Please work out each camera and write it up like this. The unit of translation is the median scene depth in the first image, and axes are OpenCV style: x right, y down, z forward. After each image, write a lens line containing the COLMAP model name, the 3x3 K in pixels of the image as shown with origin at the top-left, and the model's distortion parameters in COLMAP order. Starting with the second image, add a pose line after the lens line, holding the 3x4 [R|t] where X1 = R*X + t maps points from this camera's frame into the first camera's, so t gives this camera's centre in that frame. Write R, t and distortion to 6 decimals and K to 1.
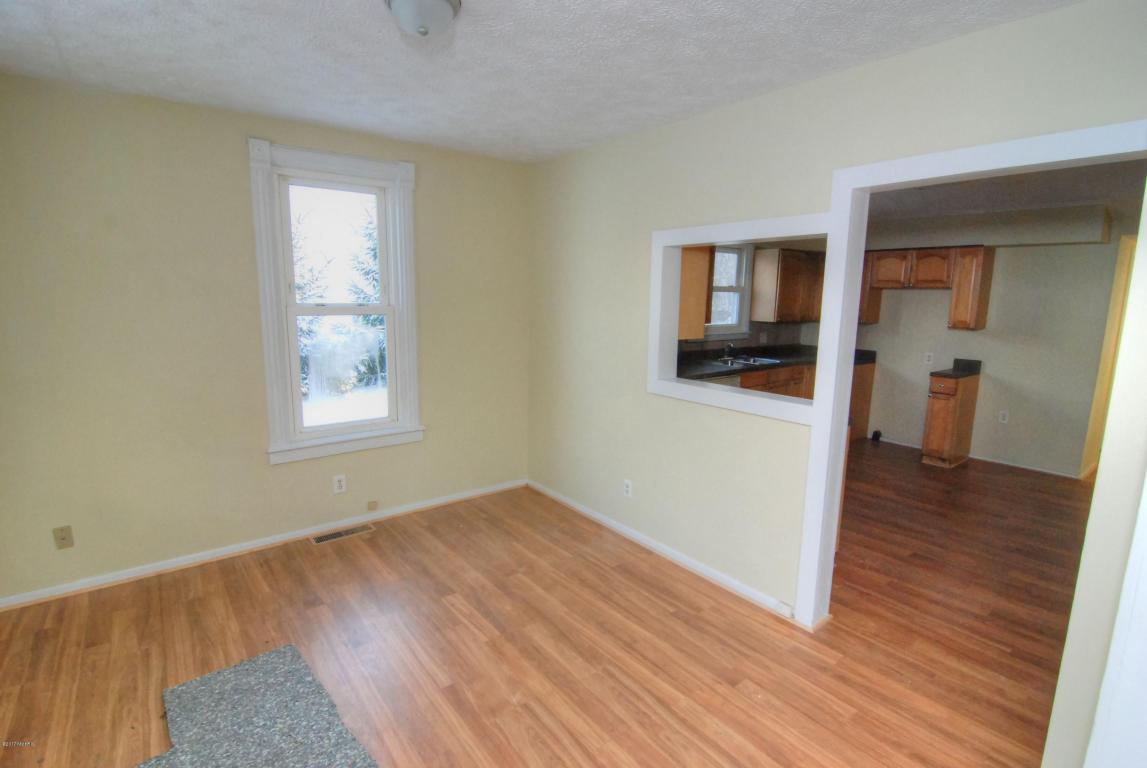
lens RADIAL K [[548.6, 0, 573.8], [0, 548.6, 383.6], [0, 0, 1]] dist [-0.014551, -0.005836]
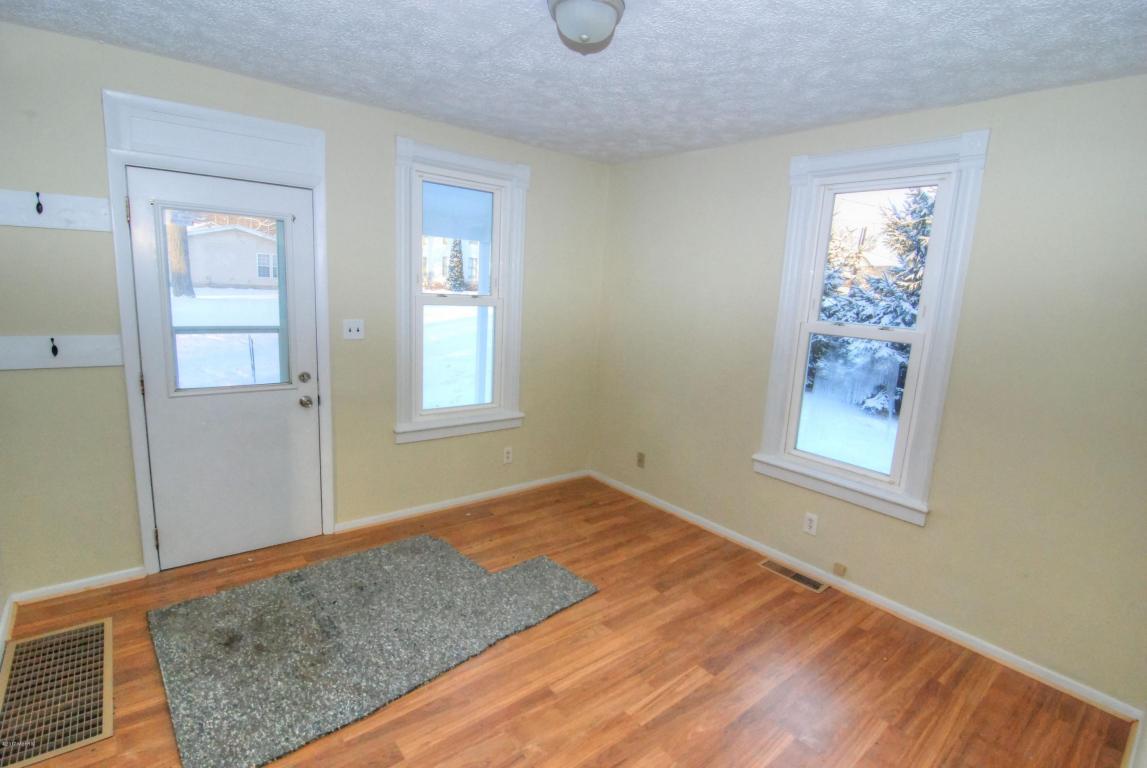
lens RADIAL K [[548.6, 0, 571.0], [0, 548.6, 385.3], [0, 0, 1]] dist [-0.014551, -0.005836]
pose [[0.022498, 0.177153, -0.983926, 0.524131], [-0.213918, 0.962235, 0.168356, -0.131318], [0.976593, 0.206692, 0.059544, 0.678921]]
